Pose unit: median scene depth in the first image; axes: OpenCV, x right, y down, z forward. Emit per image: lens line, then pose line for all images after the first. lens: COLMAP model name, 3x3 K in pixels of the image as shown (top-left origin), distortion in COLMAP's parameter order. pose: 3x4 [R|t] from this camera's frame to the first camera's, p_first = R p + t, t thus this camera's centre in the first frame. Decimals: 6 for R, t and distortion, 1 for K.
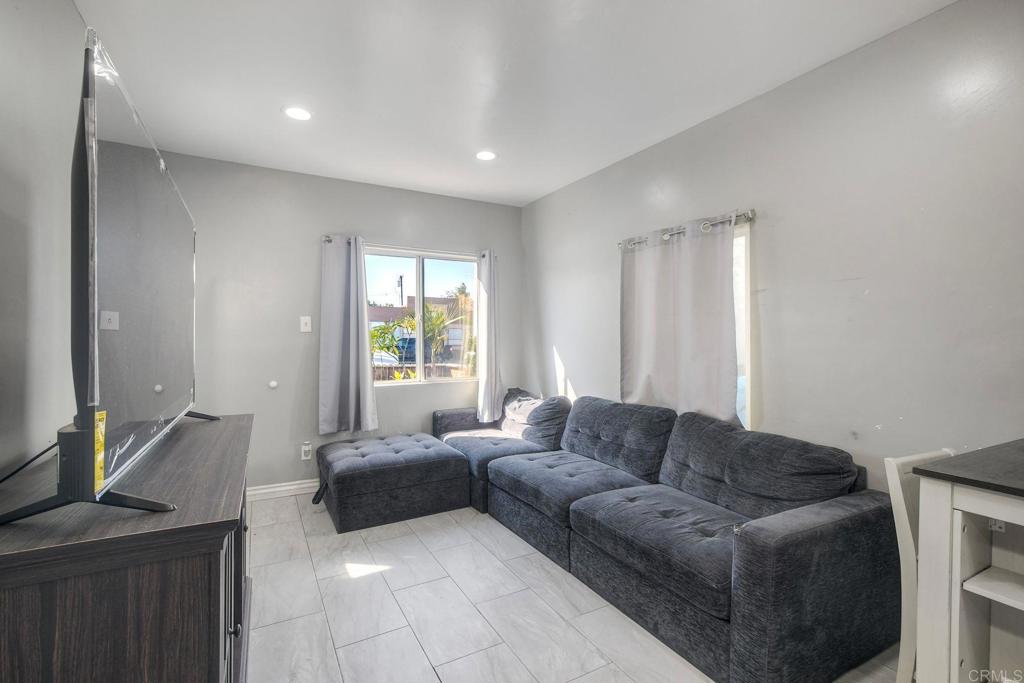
lens RADIAL K [[456.4, 0, 516.1], [0, 456.4, 345.7], [0, 0, 1]] dist [0.002450, -0.000215]
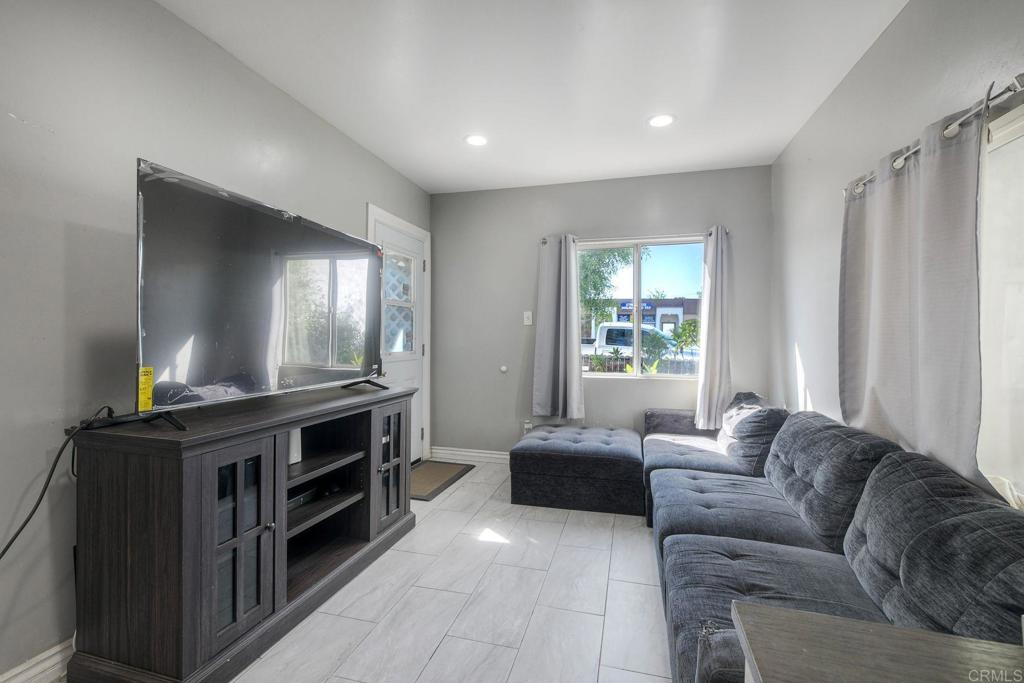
lens RADIAL K [[456.4, 0, 508.1], [0, 456.4, 338.3], [0, 0, 1]] dist [0.002450, -0.000215]
pose [[0.707840, 0.010441, -0.706295, 0.364075], [-0.013378, 0.999910, 0.001374, 0.002639], [0.706246, 0.008476, 0.707916, 0.178802]]
